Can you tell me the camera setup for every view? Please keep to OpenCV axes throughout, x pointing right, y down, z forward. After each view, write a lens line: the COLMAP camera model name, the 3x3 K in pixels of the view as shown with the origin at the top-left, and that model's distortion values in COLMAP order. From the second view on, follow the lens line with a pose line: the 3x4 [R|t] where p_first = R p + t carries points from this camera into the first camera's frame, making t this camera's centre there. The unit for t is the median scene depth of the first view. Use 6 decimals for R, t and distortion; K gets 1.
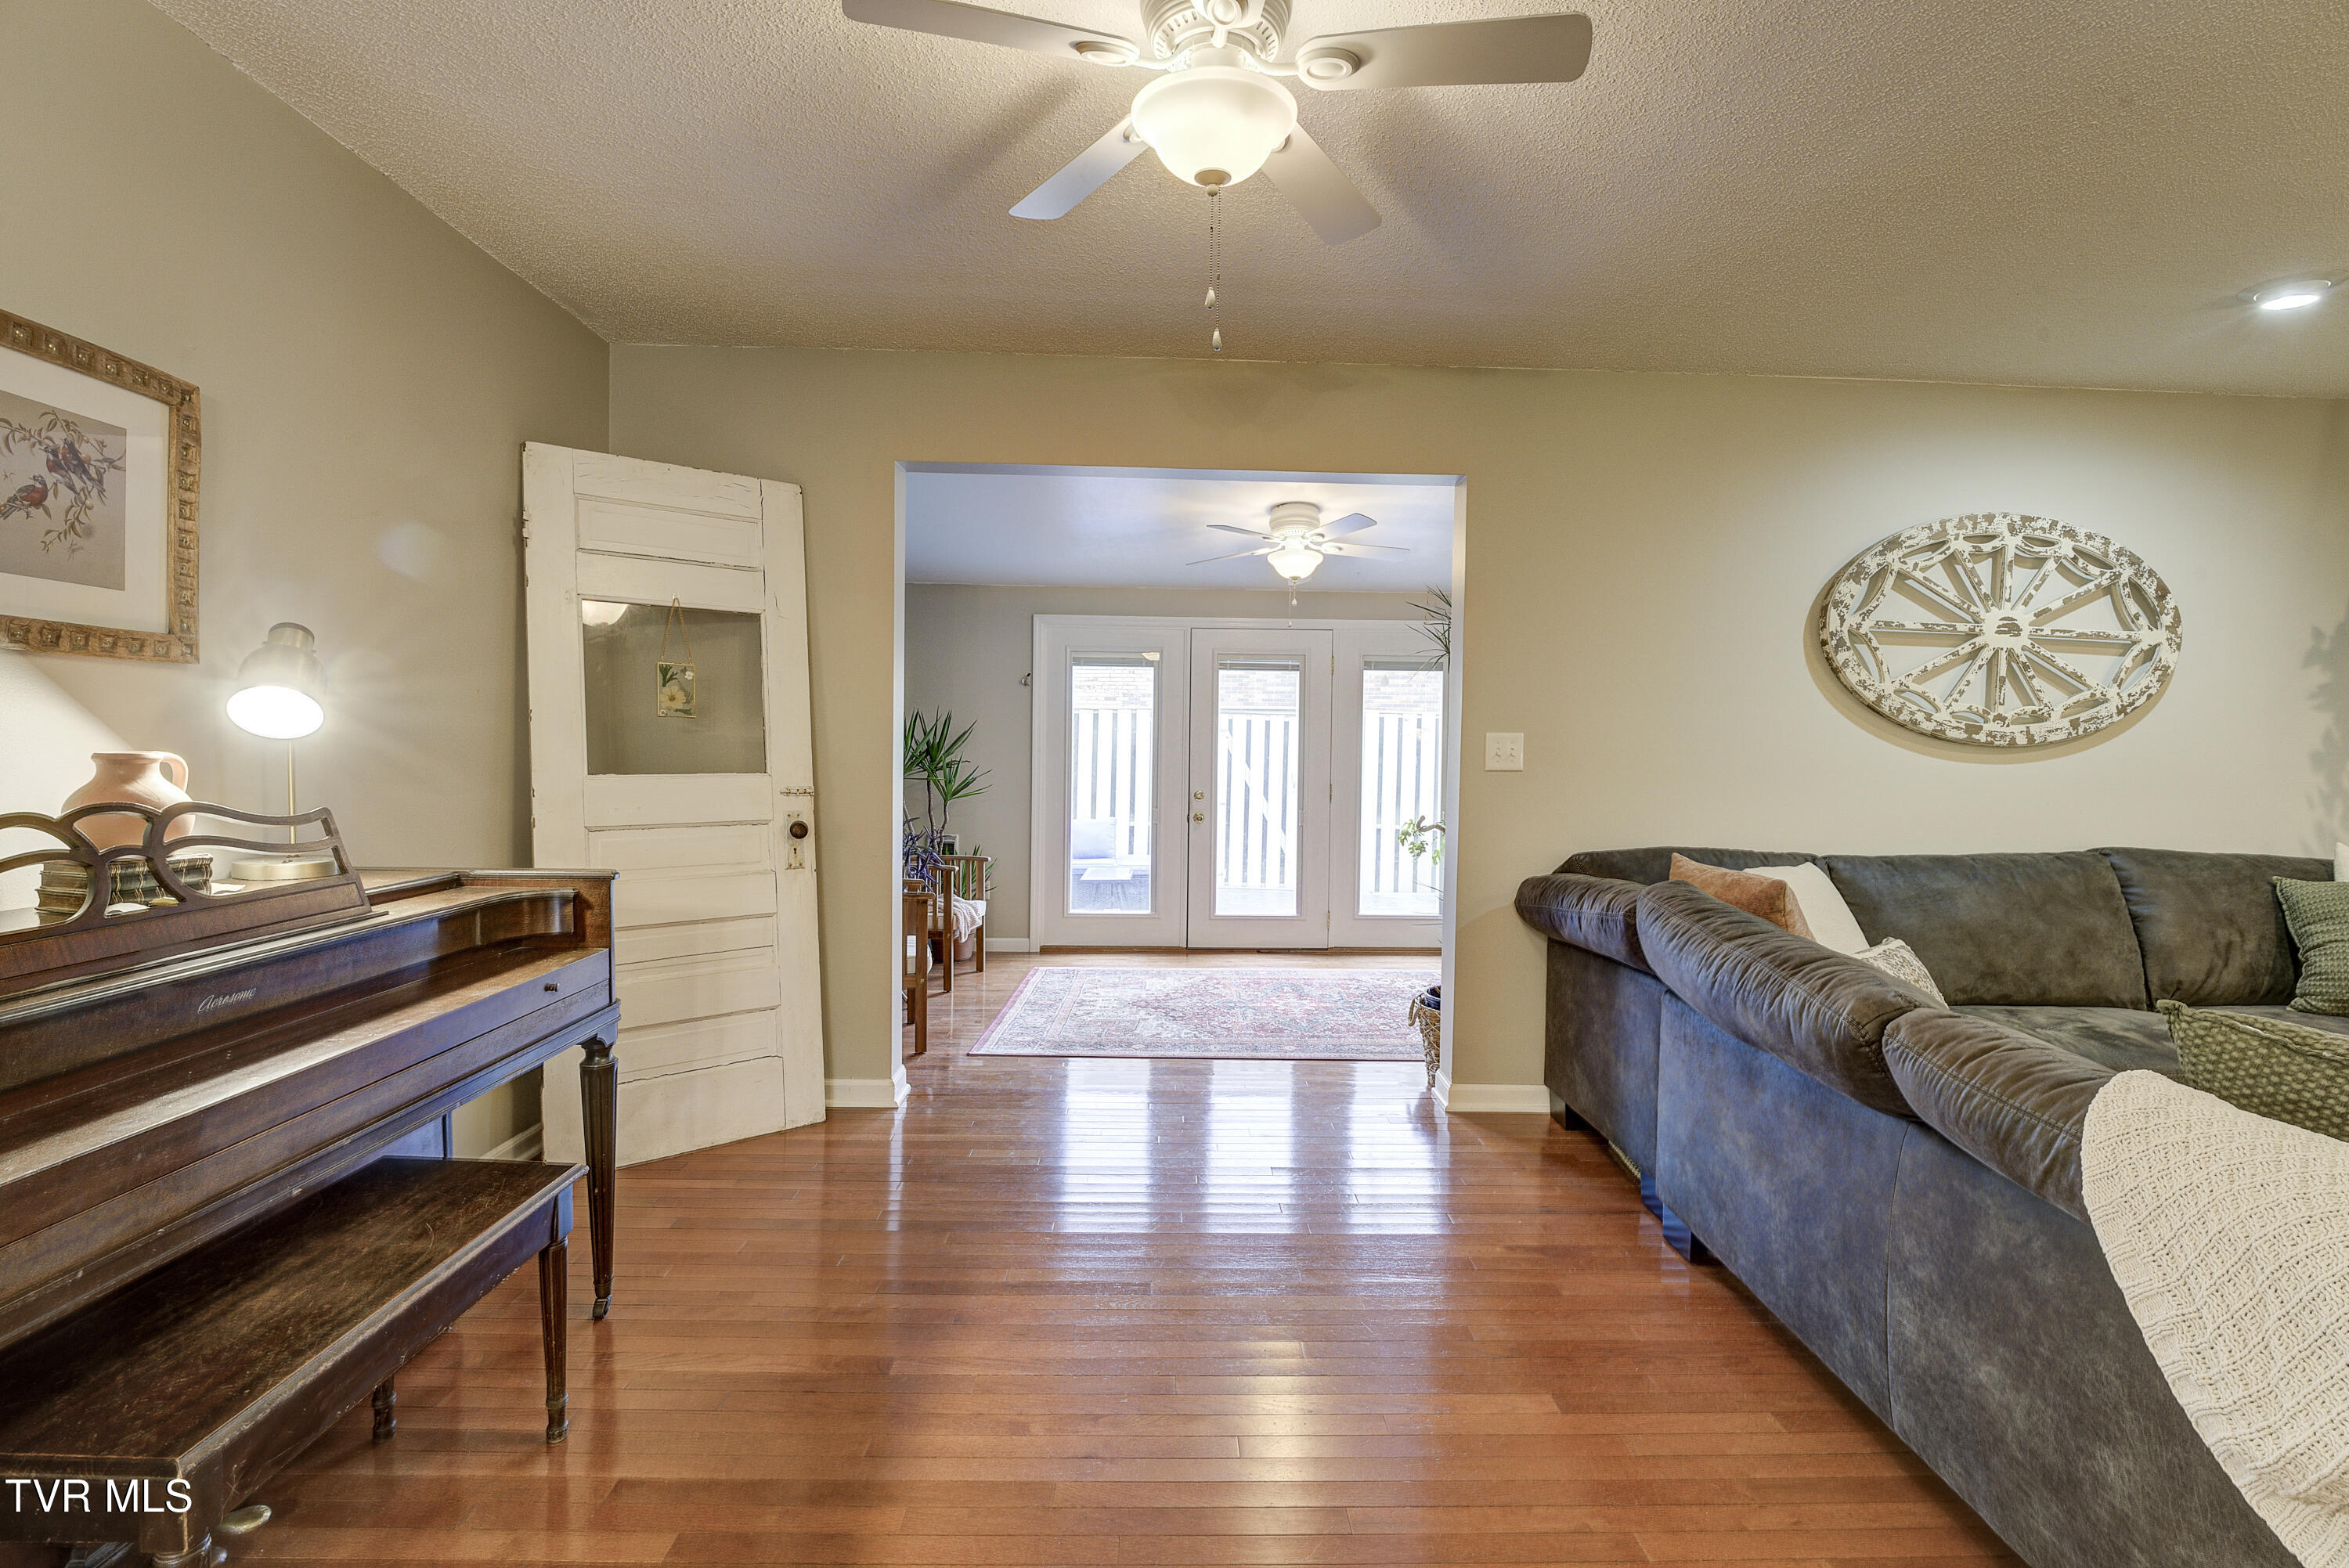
lens RADIAL K [[1096.6, 0, 1174.6], [0, 1096.6, 770.2], [0, 0, 1]] dist [-0.017212, -0.000508]
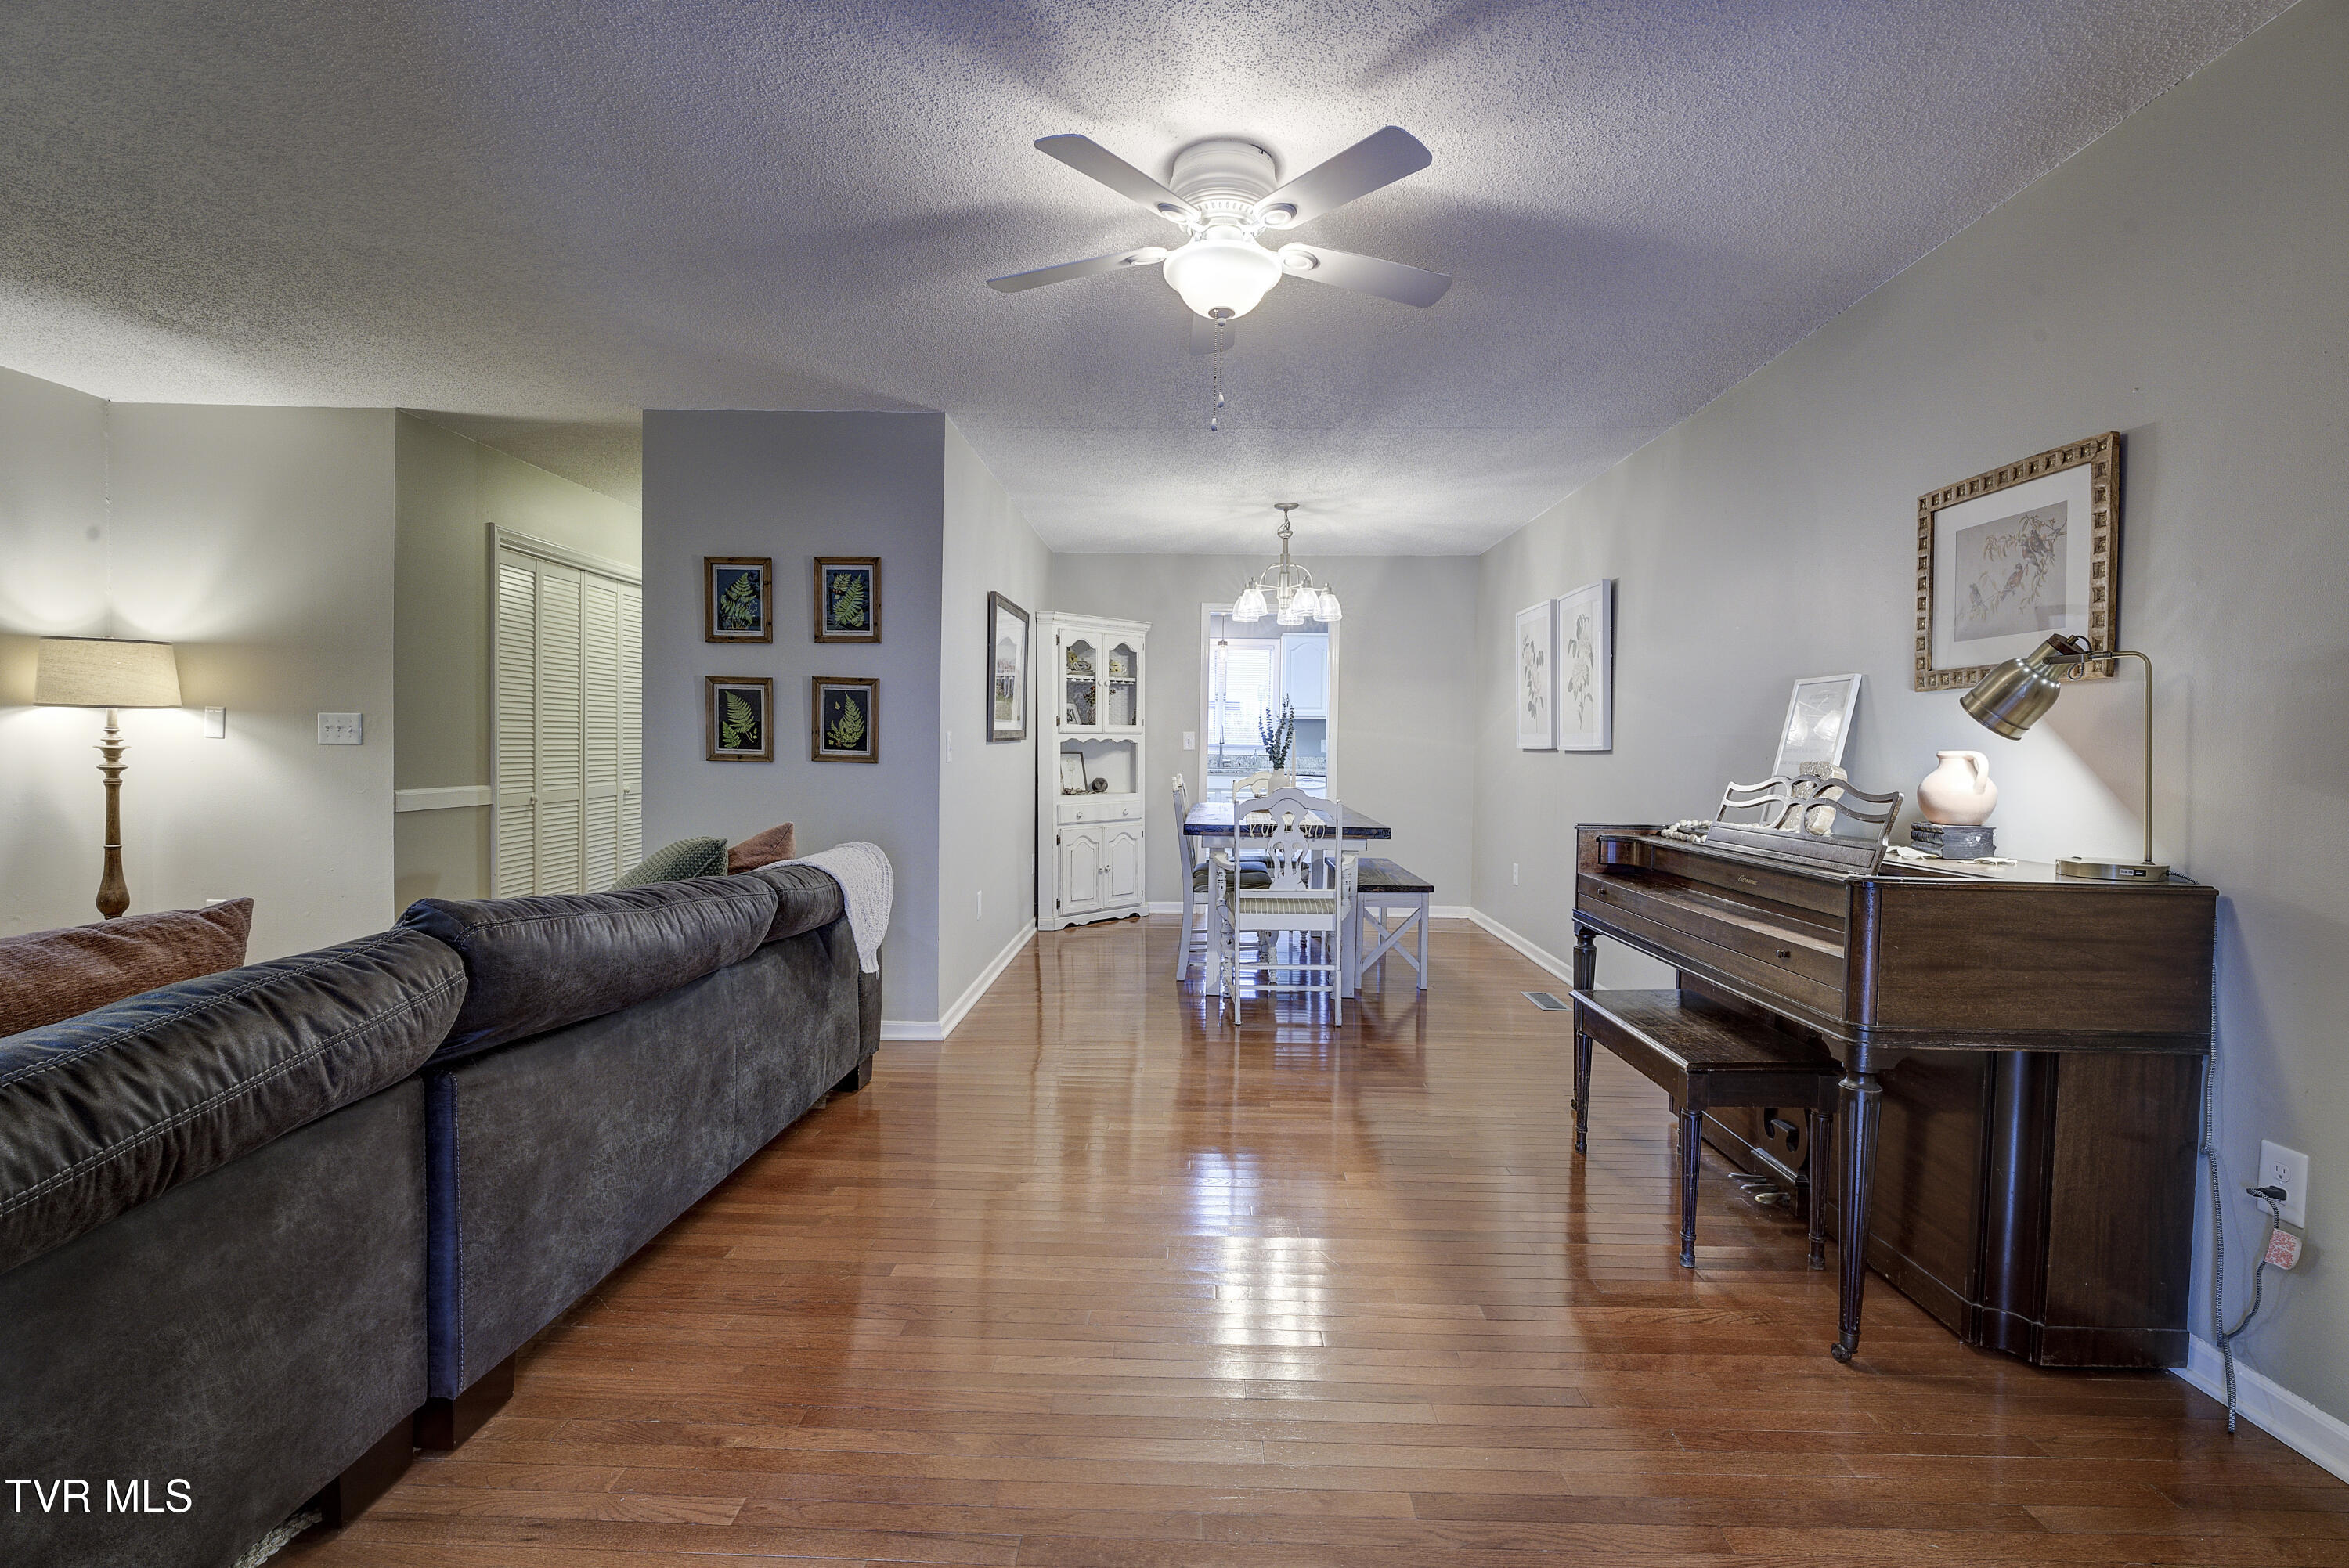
lens RADIAL K [[1096.6, 0, 1159.8], [0, 1096.6, 776.6], [0, 0, 1]] dist [-0.017212, -0.000508]
pose [[-0.997772, -0.033635, 0.057619, 0.004608], [-0.030643, 0.998175, 0.052039, -0.012605], [-0.059264, 0.050157, -0.996981, 1.186194]]
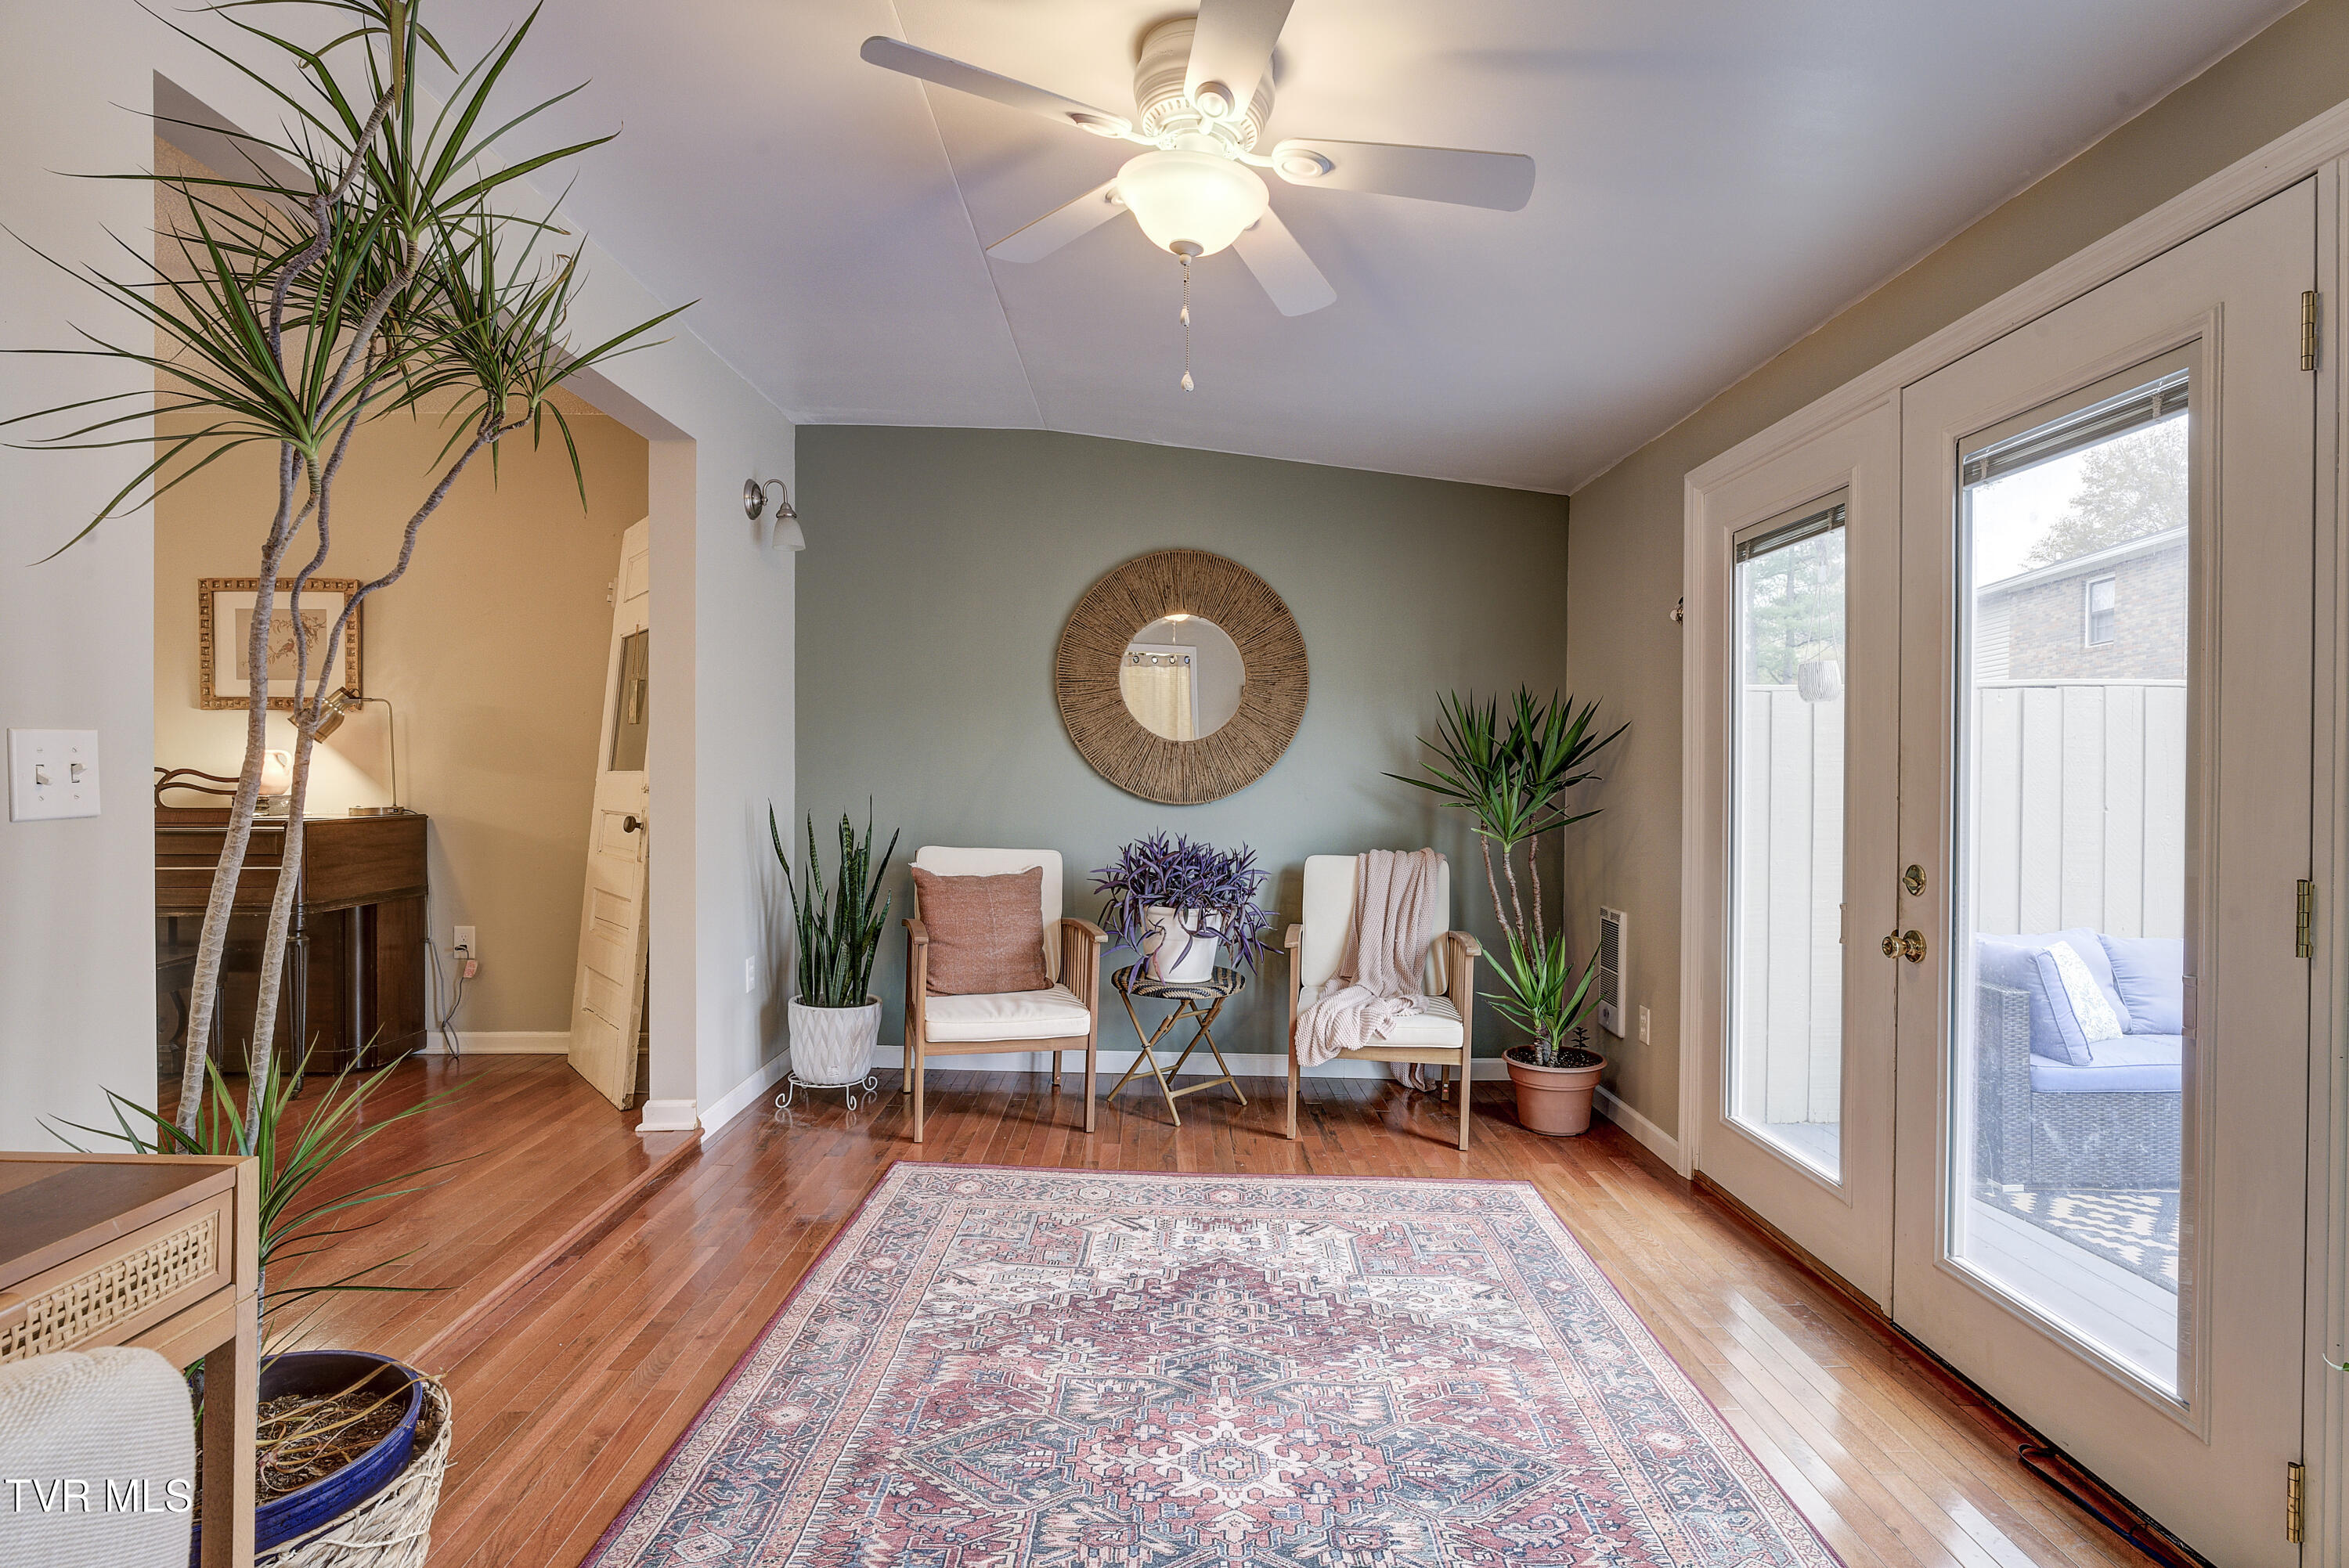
lens RADIAL K [[1164.8, 0, 1225.7], [0, 1164.8, 771.7], [0, 0, 1]] dist [-0.010108, -0.000916]
pose [[-0.002104, -0.011261, -0.999934, 0.732492], [-0.025827, 0.999604, -0.011203, 0.002038], [0.999664, 0.025801, -0.002394, 1.465153]]
